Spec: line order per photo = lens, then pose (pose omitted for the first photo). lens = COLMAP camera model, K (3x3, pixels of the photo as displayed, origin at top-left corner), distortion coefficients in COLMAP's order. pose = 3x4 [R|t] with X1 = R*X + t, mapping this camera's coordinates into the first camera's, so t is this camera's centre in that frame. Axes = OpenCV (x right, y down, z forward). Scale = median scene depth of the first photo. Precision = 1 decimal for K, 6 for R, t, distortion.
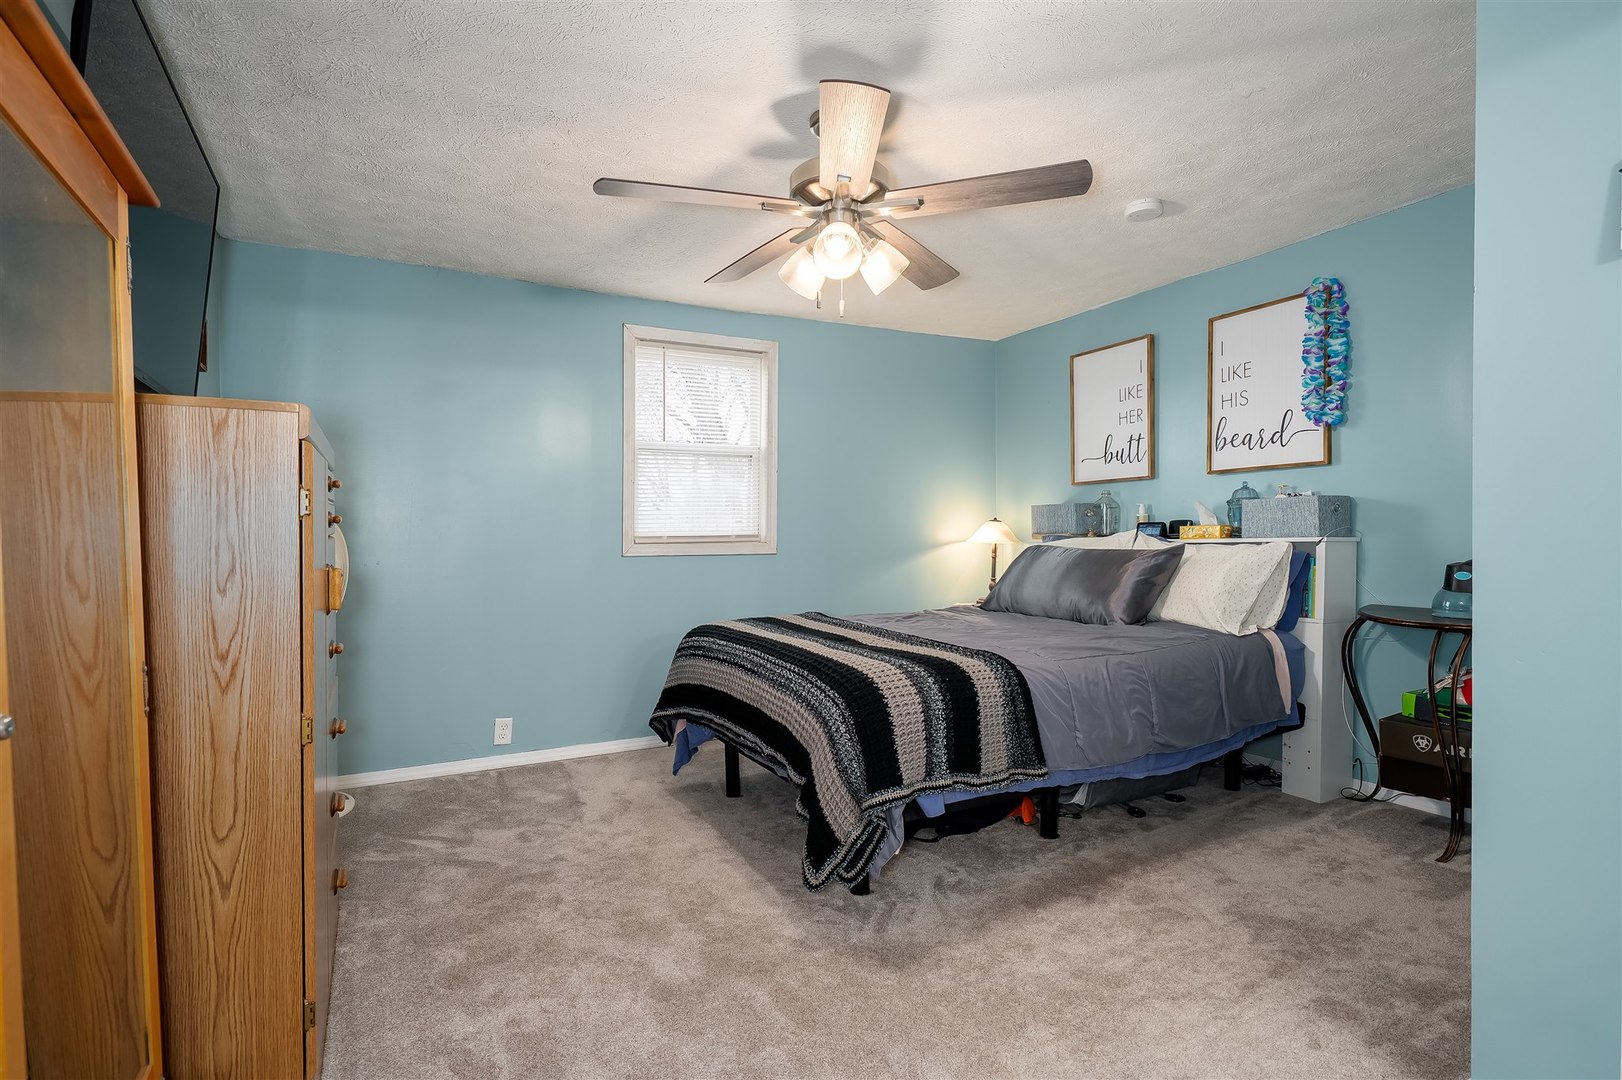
lens RADIAL K [[798.0, 0, 812.3], [0, 798.0, 536.3], [0, 0, 1]] dist [0.000750, -0.000179]
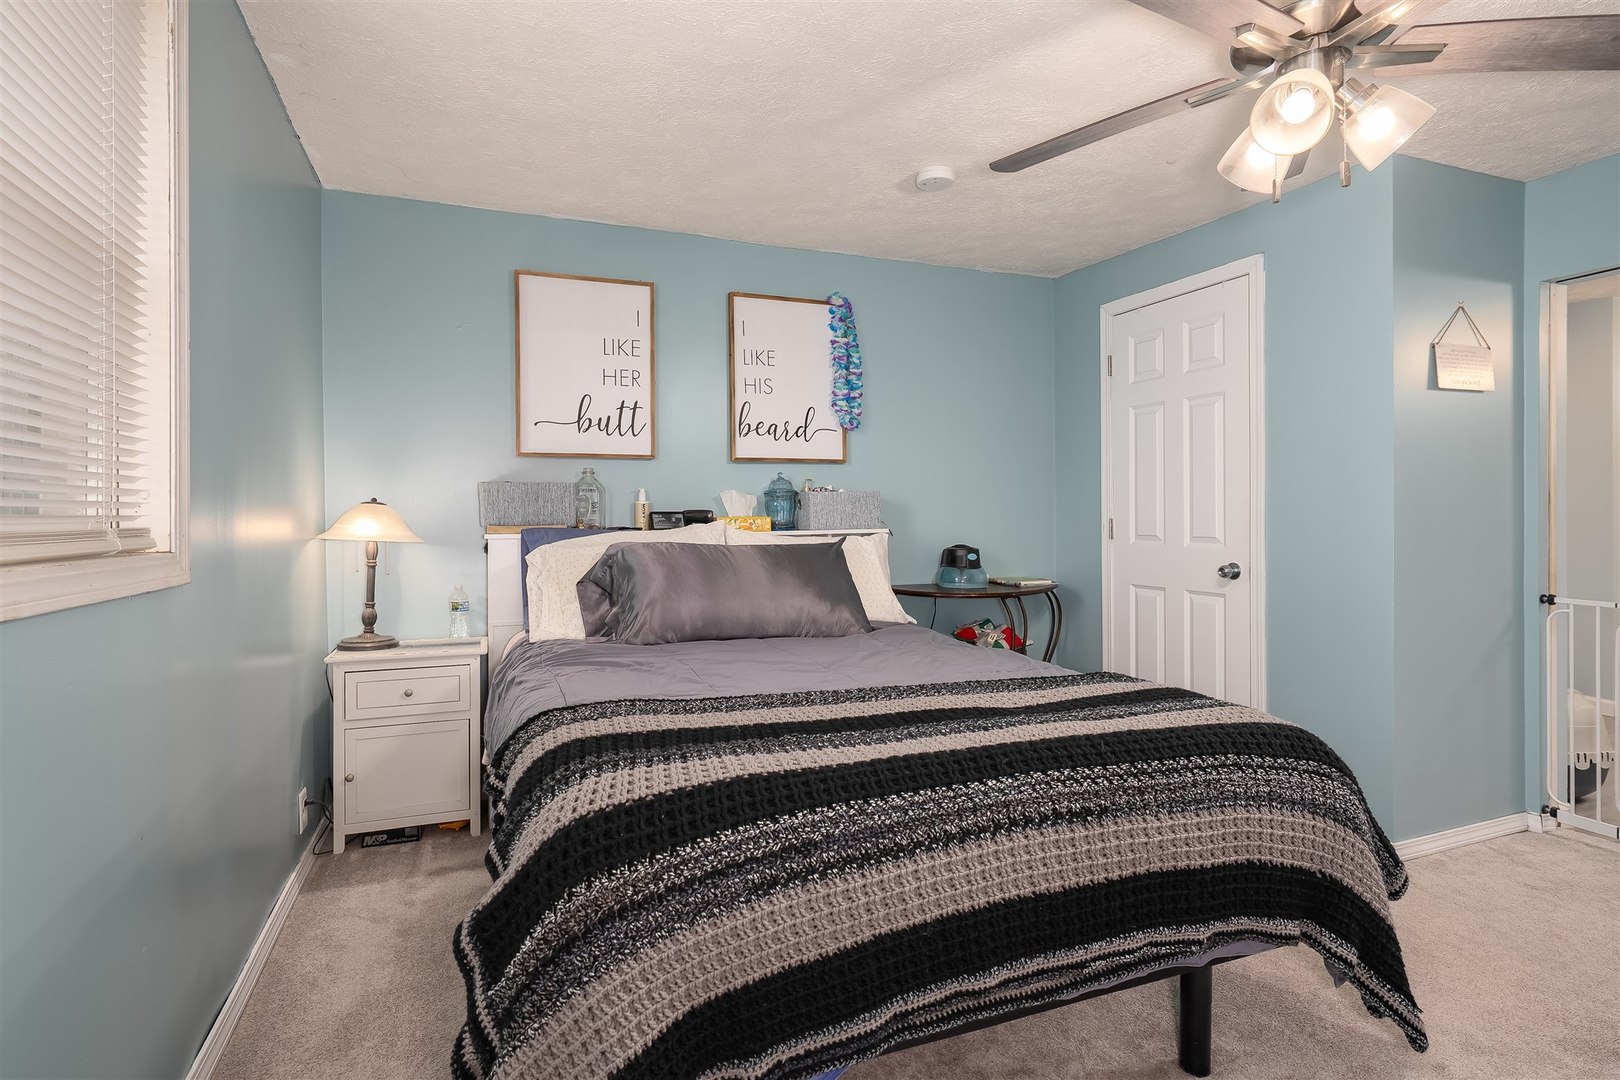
lens RADIAL K [[815.1, 0, 810.0], [0, 815.1, 522.0], [0, 0, 1]] dist [0.001230, 0.000051]
pose [[0.107771, 0.004444, 0.994166, -0.429904], [0.003414, 0.999982, -0.004840, -0.002730], [-0.994170, 0.003916, 0.107754, 0.821938]]
